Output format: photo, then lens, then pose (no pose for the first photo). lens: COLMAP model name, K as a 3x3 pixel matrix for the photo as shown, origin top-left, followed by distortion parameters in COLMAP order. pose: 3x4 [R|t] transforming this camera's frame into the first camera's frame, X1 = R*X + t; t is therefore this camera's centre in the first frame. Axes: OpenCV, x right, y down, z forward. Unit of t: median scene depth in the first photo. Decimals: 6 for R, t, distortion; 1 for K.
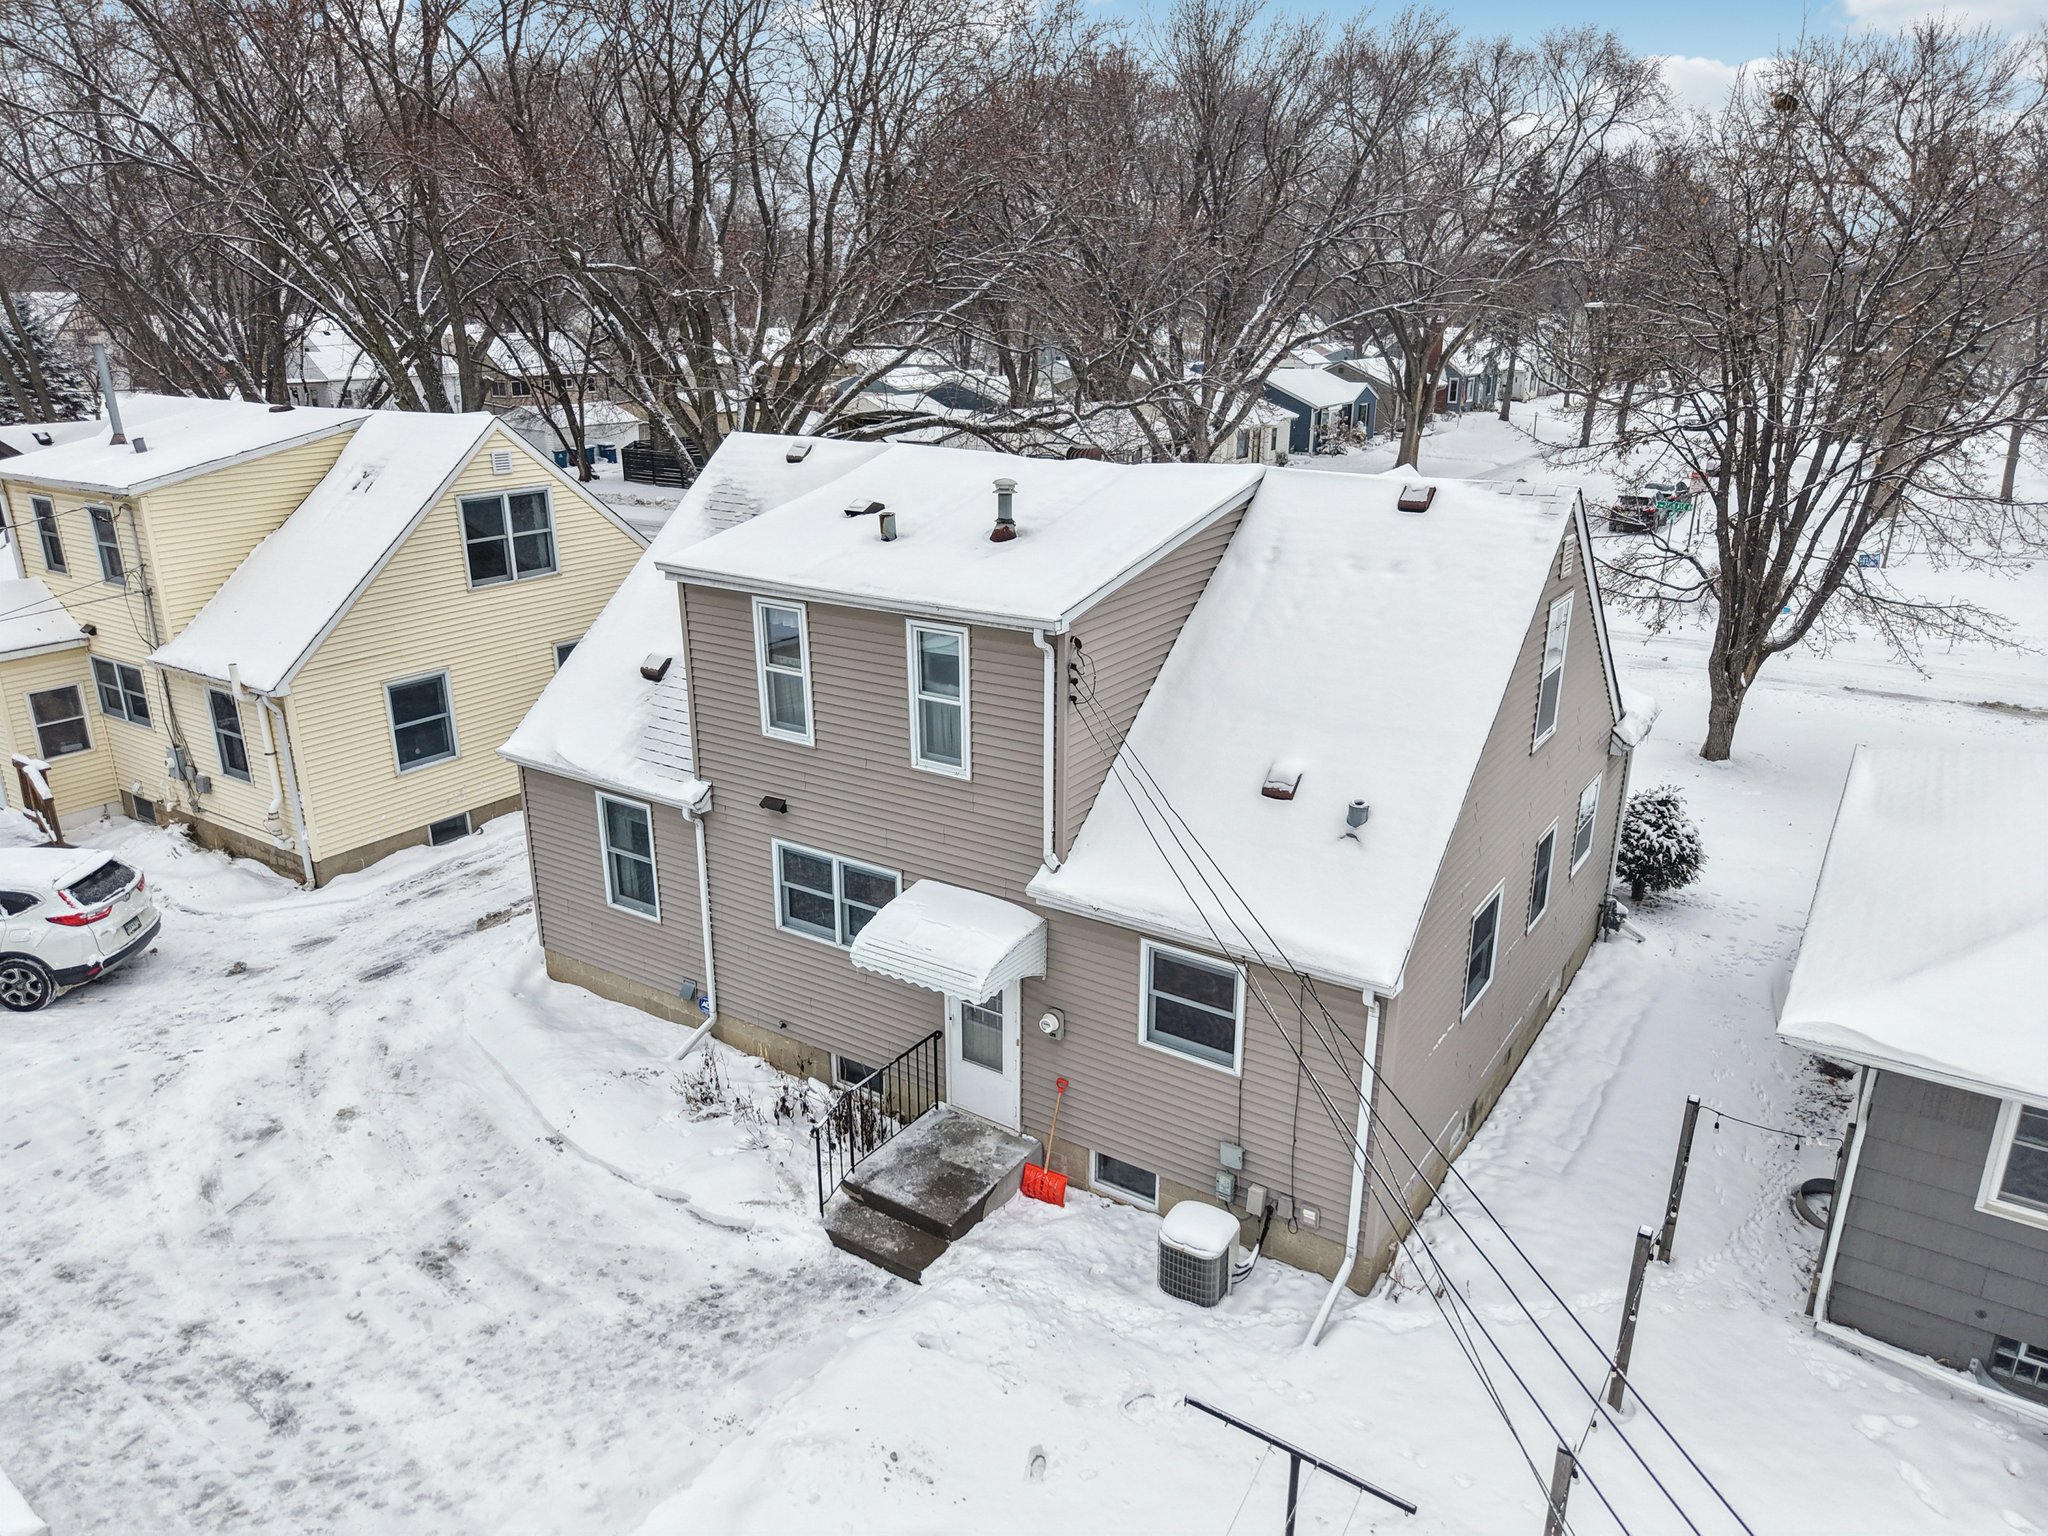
lens RADIAL K [[1393.1, 0, 1022.4], [0, 1393.1, 775.3], [0, 0, 1]] dist [0.012944, -0.012064]
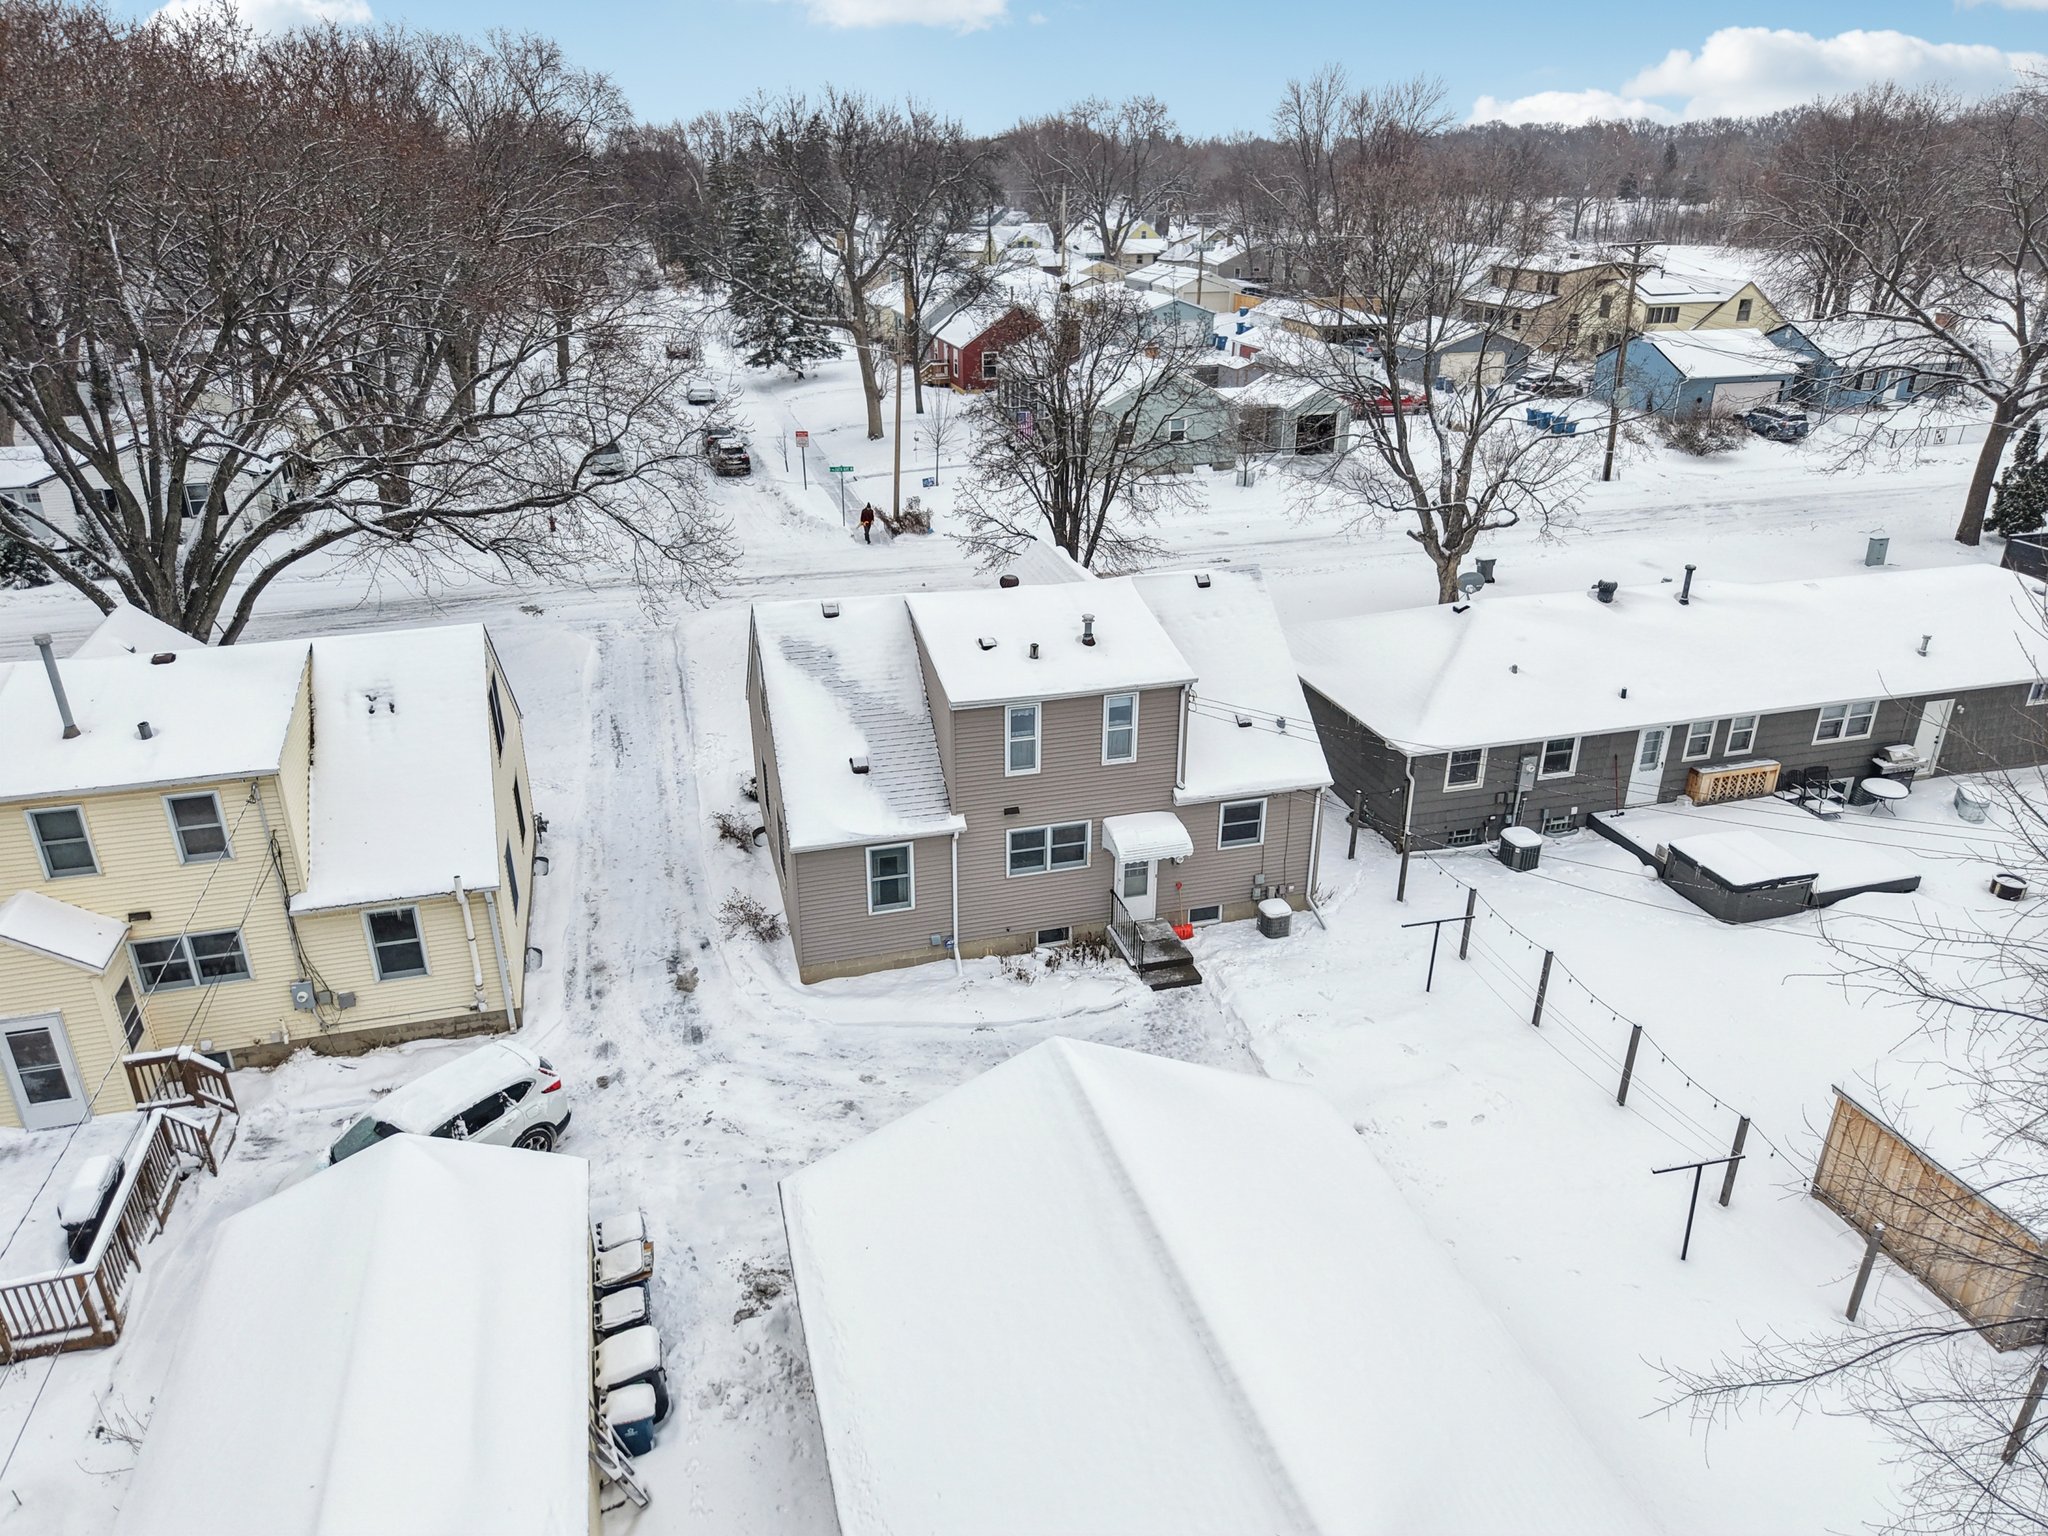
lens RADIAL K [[1393.1, 0, 1059.5], [0, 1393.1, 775.3], [0, 0, 1]] dist [0.012944, -0.012064]
pose [[0.634856, -0.307833, 0.708659, -1.469733], [0.238273, 0.950502, 0.199428, -0.387306], [-0.734972, 0.042246, 0.676780, -0.300900]]
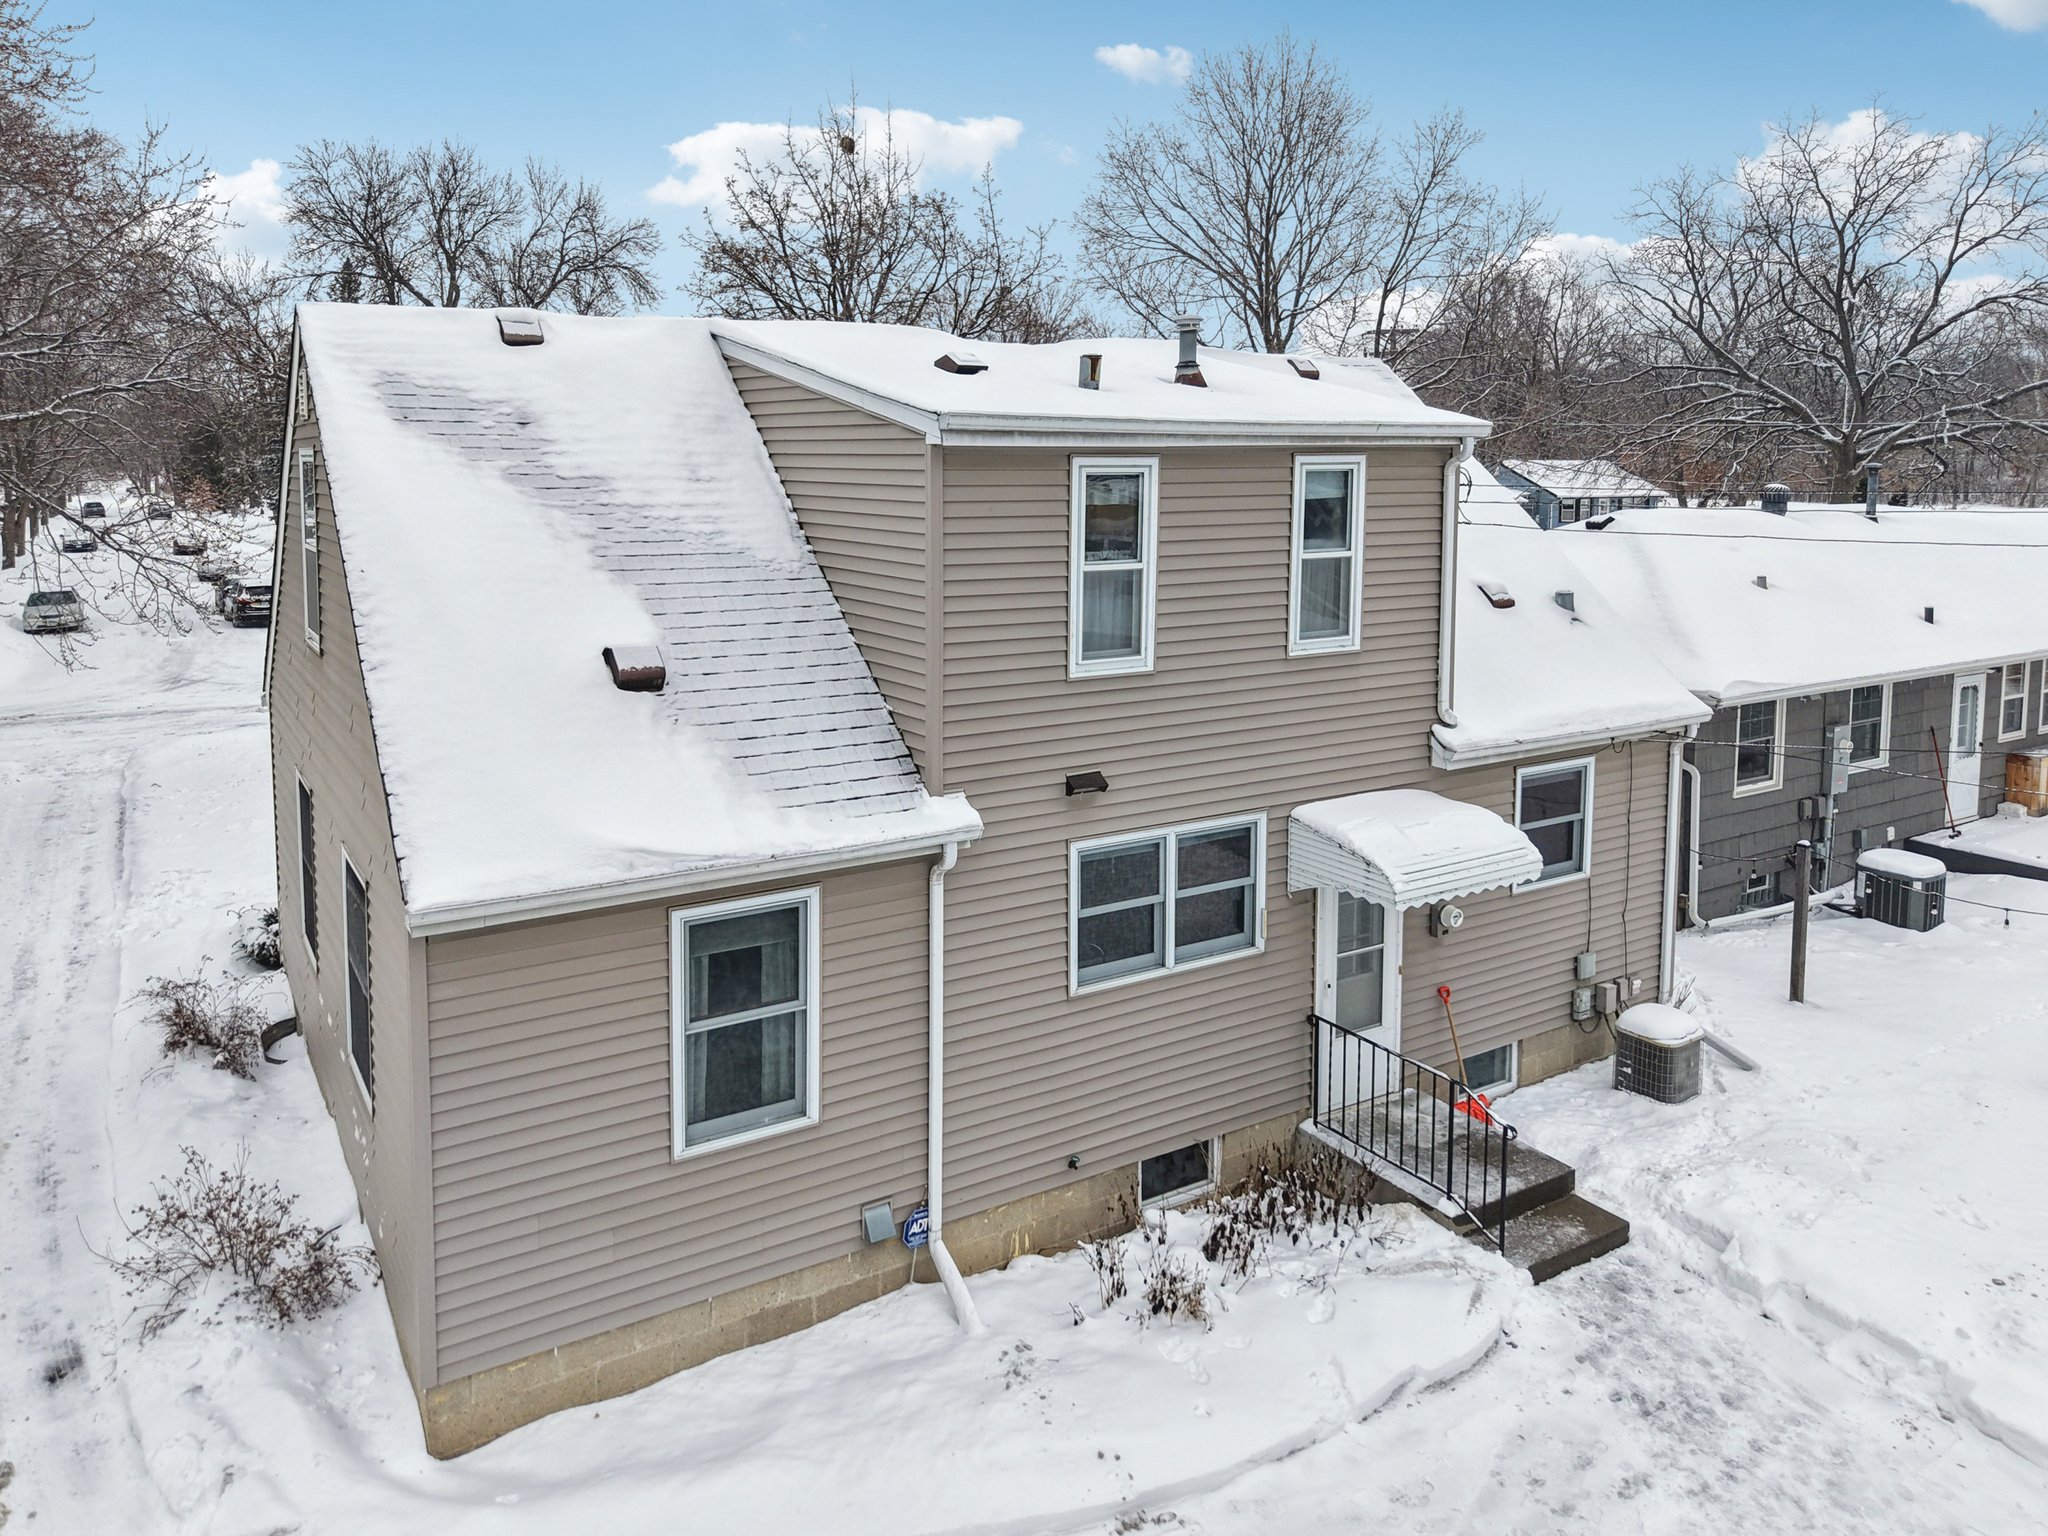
lens RADIAL K [[1457.9, 0, 1048.5], [0, 1457.9, 570.7], [0, 0, 1]] dist [0.000364, -0.001268]
pose [[0.402297, -0.070967, 0.912754, -0.815988], [0.292140, 0.954820, -0.054523, -0.043102], [-0.867647, 0.288586, 0.404854, 0.735858]]
